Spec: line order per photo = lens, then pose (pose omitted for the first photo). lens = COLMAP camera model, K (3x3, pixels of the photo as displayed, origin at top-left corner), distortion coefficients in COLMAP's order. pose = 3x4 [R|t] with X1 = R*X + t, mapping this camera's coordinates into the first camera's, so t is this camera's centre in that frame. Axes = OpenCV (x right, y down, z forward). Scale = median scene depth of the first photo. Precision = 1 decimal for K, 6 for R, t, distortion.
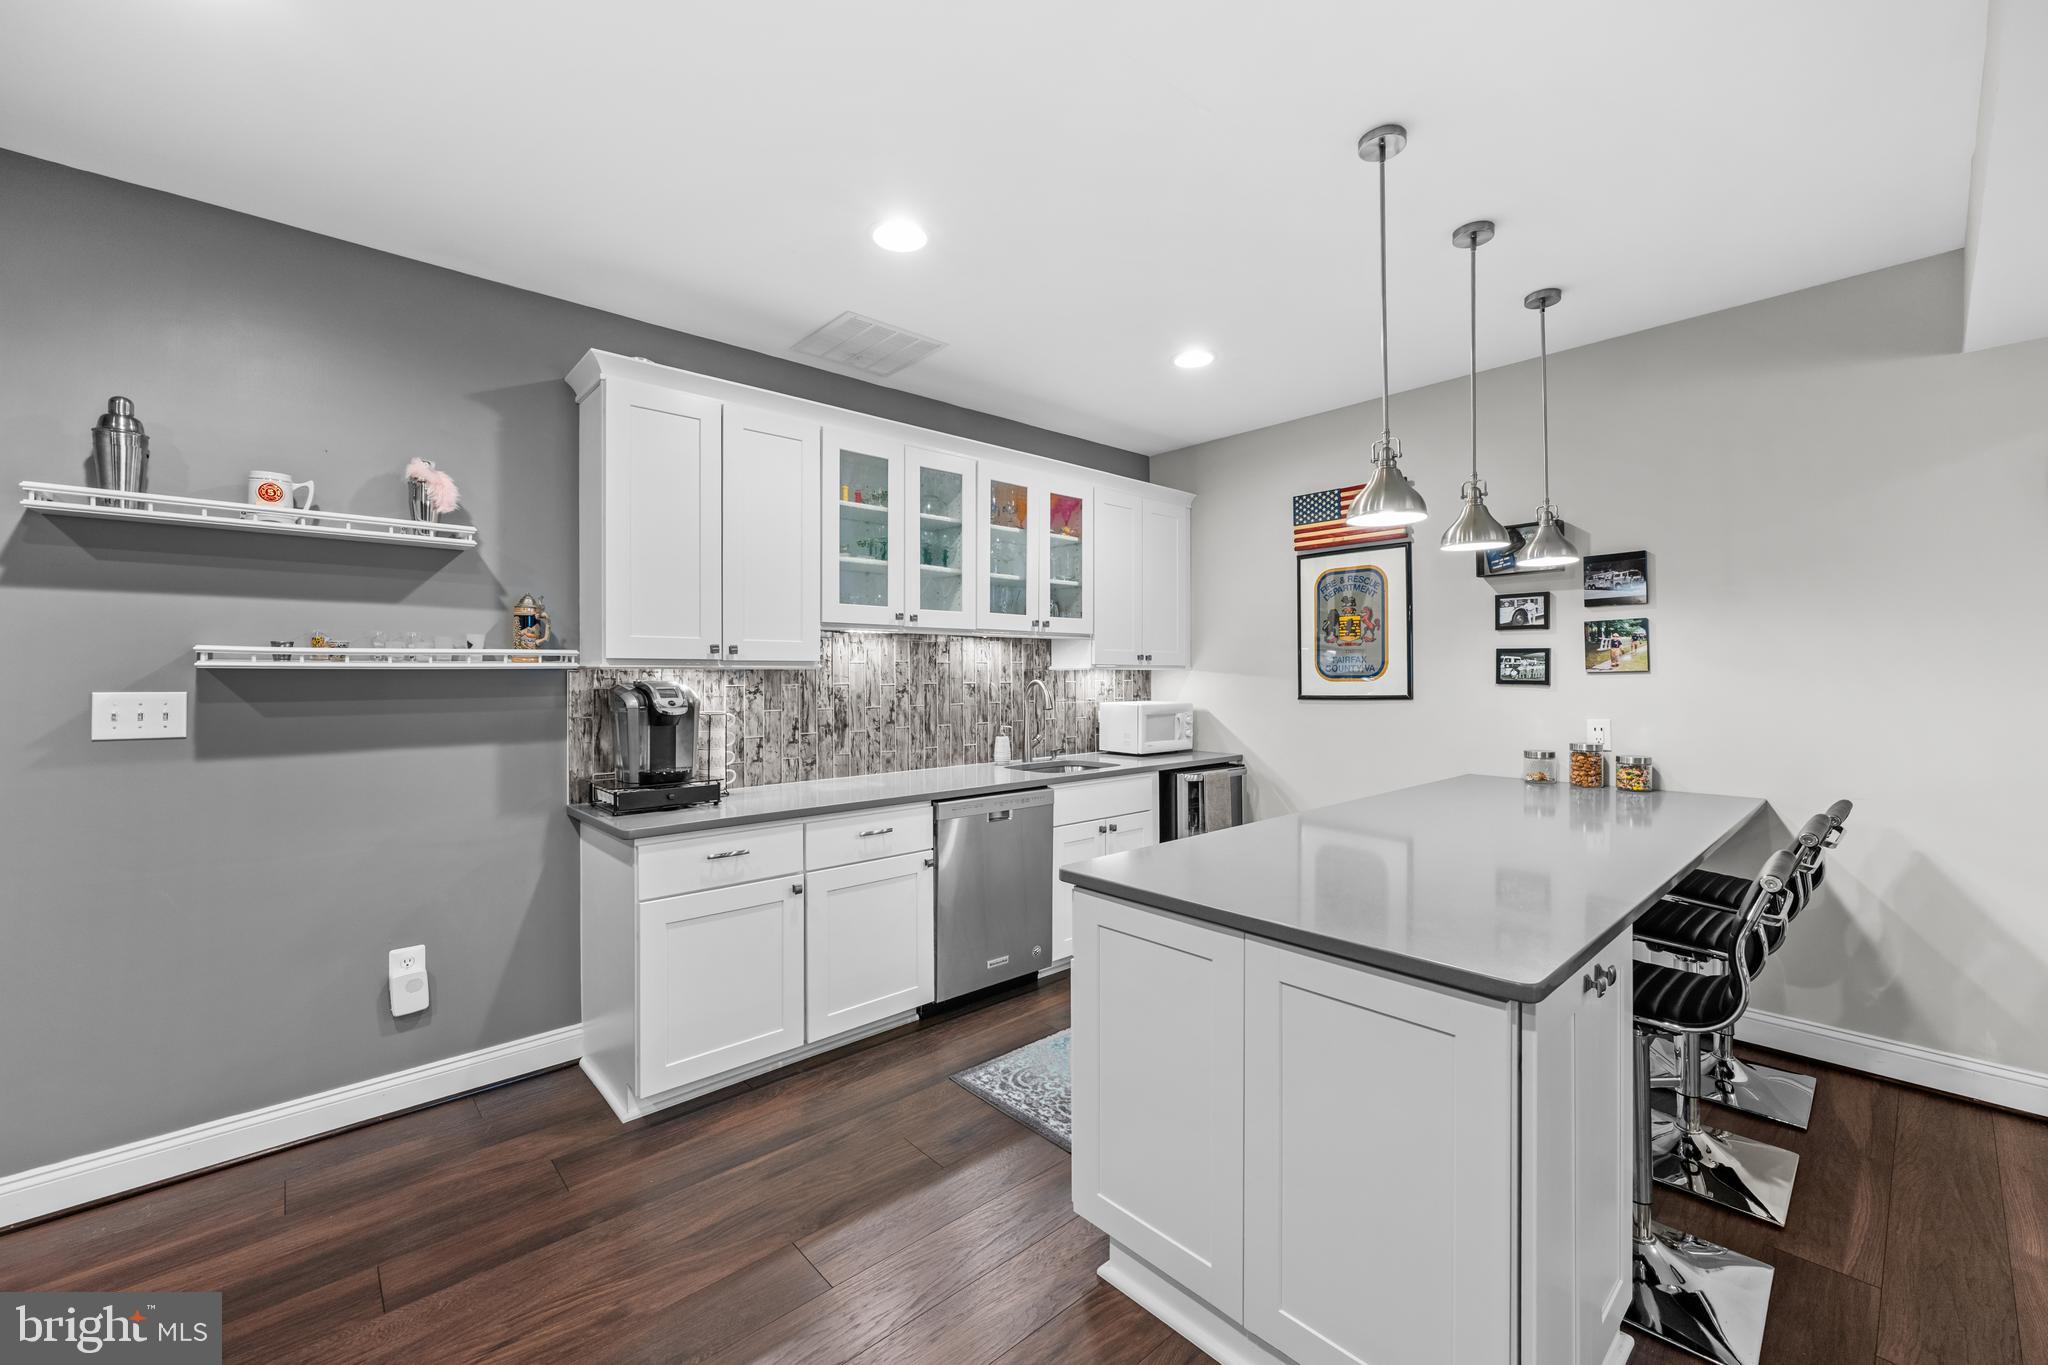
lens RADIAL K [[811.9, 0, 1031.6], [0, 811.9, 673.0], [0, 0, 1]] dist [-0.003239, 0.000634]
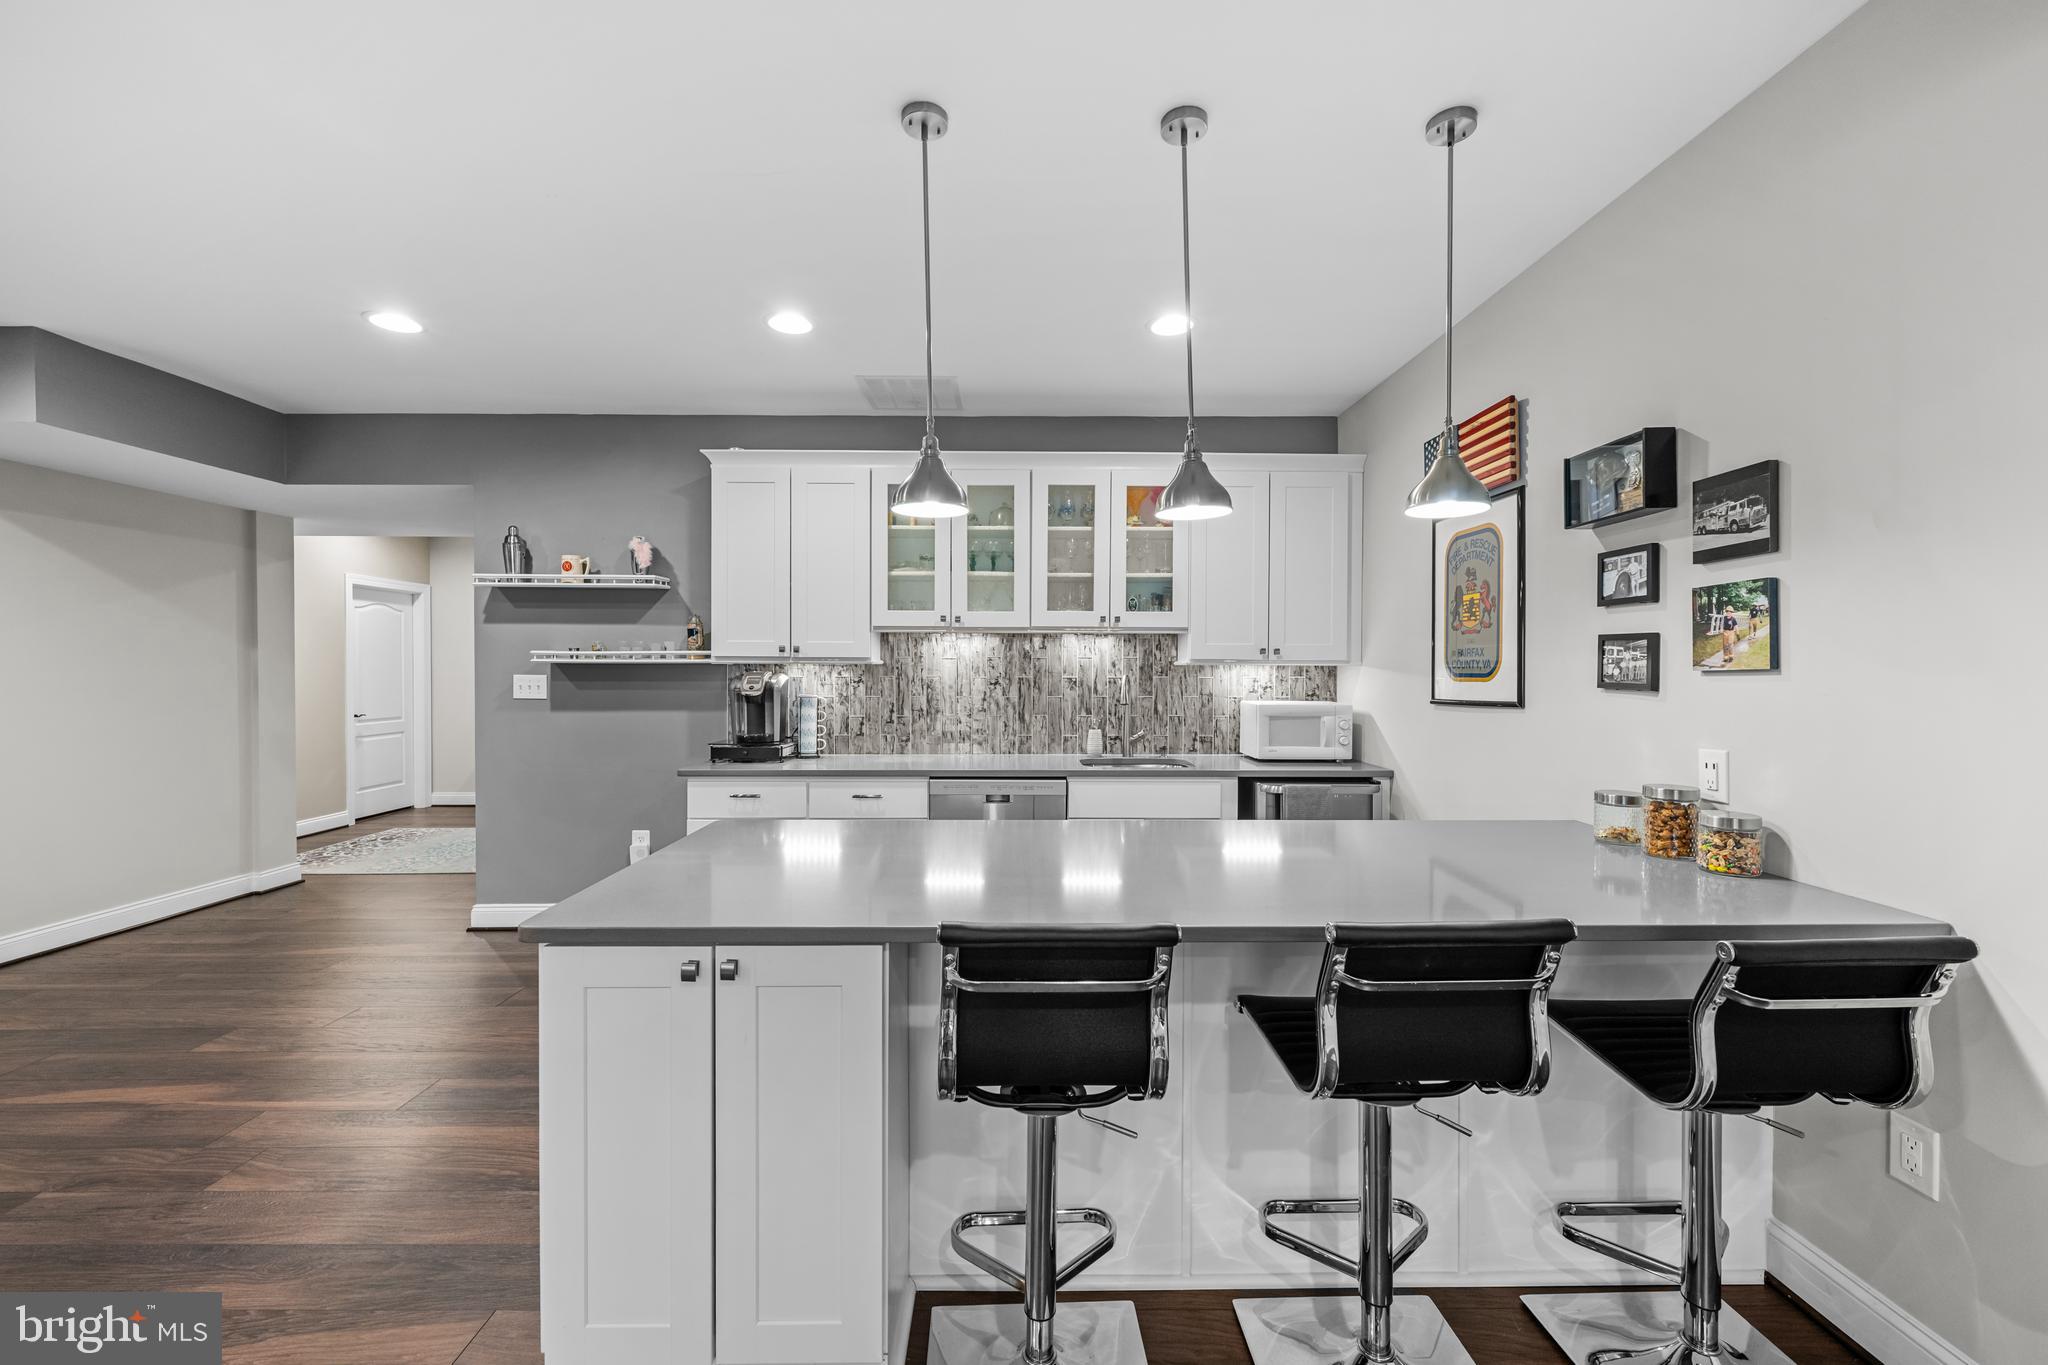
lens RADIAL K [[811.9, 0, 1025.4], [0, 811.9, 676.2], [0, 0, 1]] dist [-0.003239, 0.000634]
pose [[0.750400, 0.011874, -0.660877, 0.717544], [-0.004720, 0.999909, 0.012606, -0.002371], [0.660967, -0.006340, 0.750388, 0.211144]]
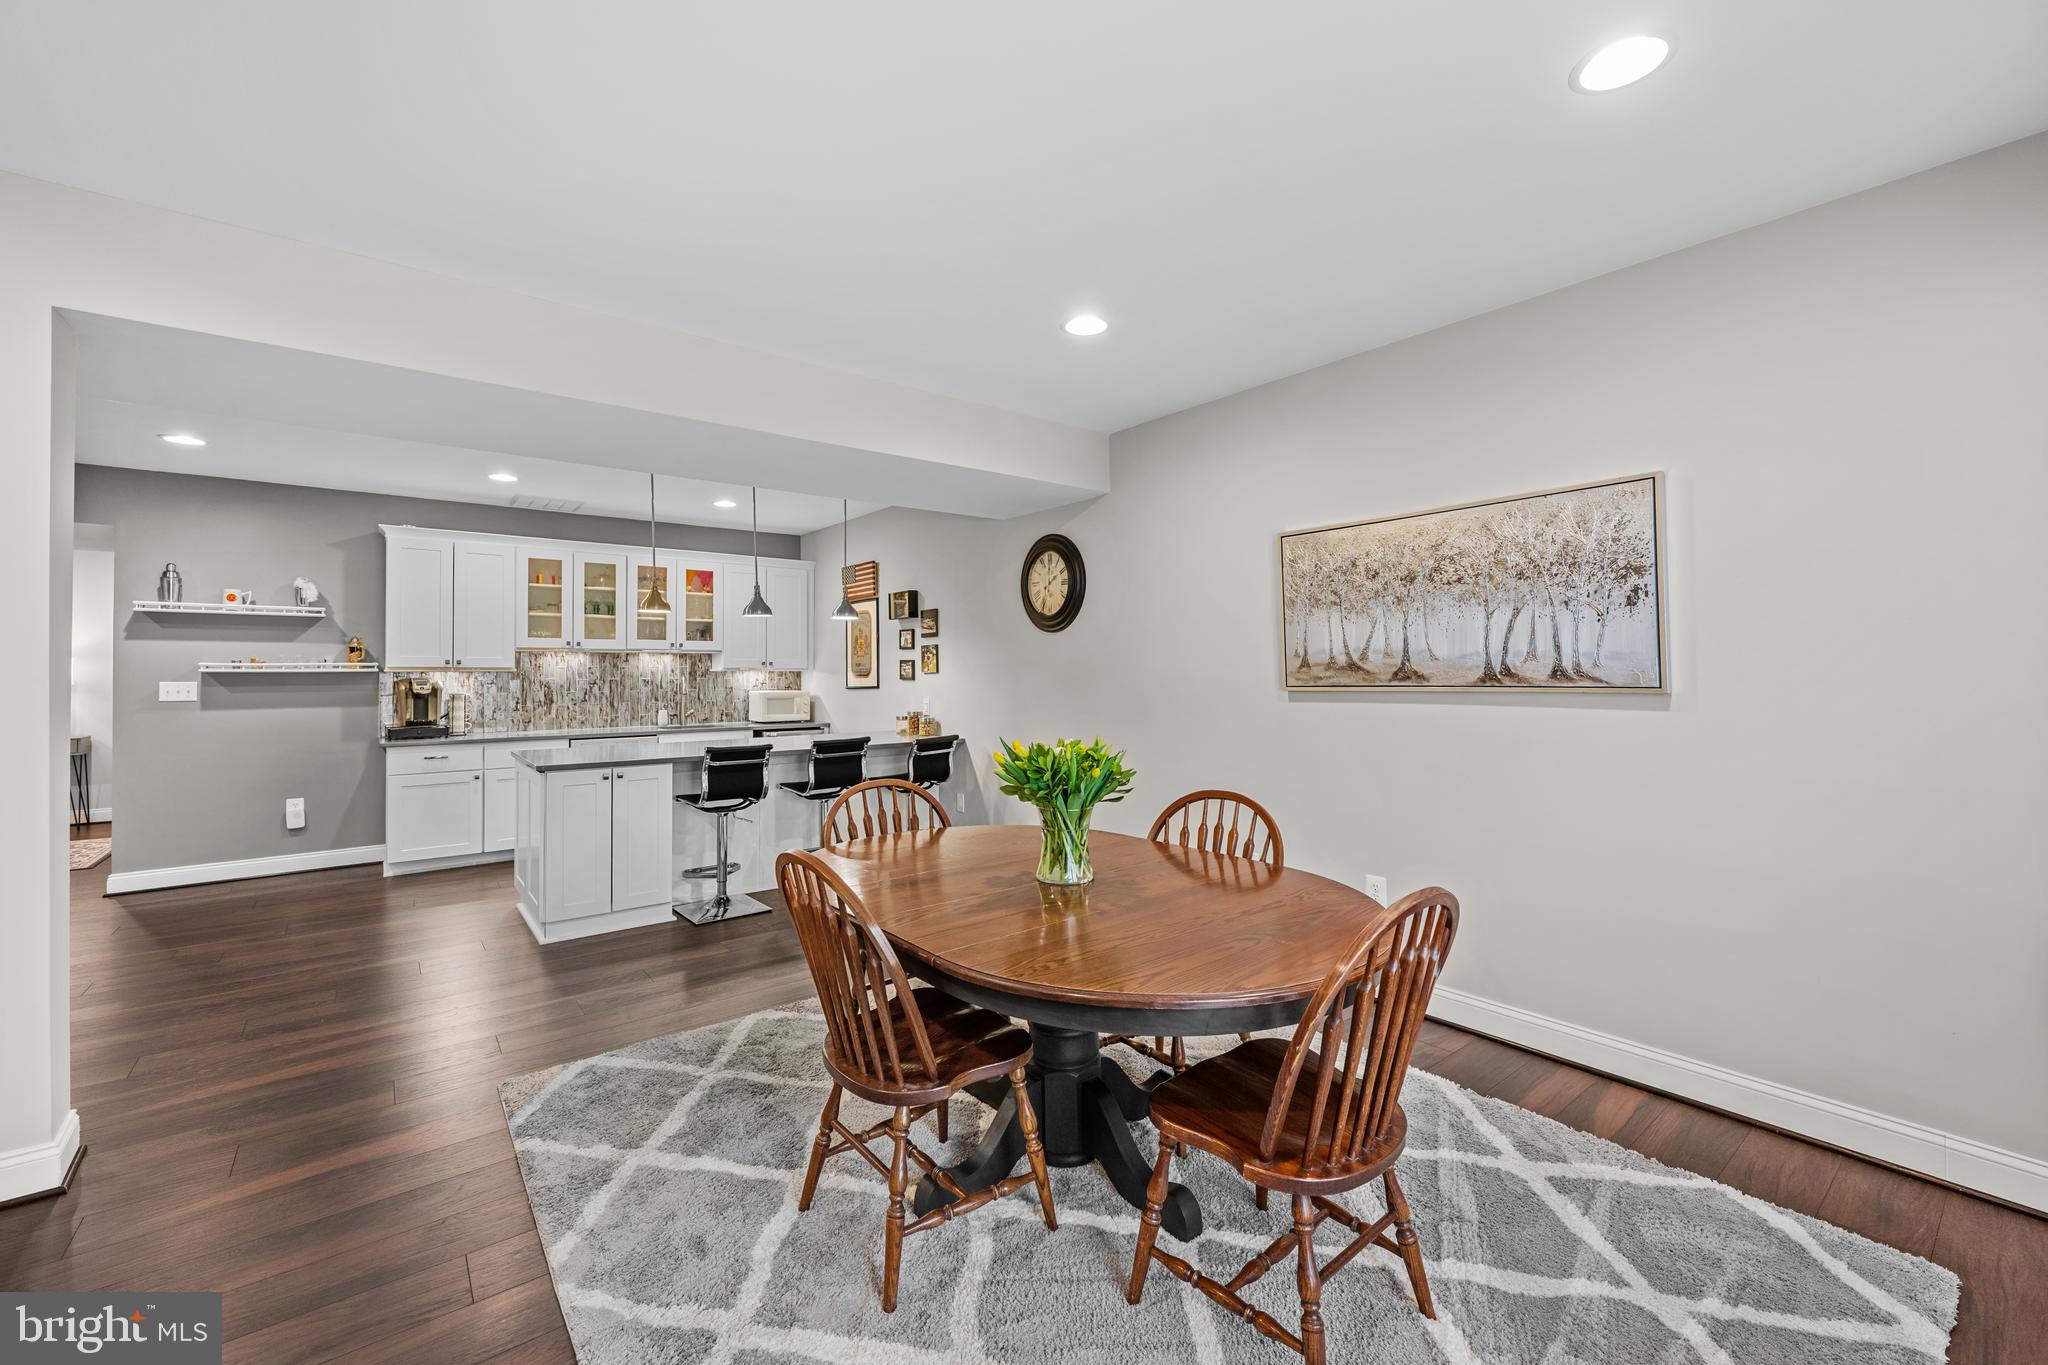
lens RADIAL K [[811.9, 0, 1031.7], [0, 811.9, 662.4], [0, 0, 1]] dist [-0.003239, 0.000634]
pose [[0.998249, -0.000579, -0.059143, 1.055465], [0.000016, 0.999955, -0.009520, -0.007810], [0.059146, 0.009503, 0.998204, -0.841368]]
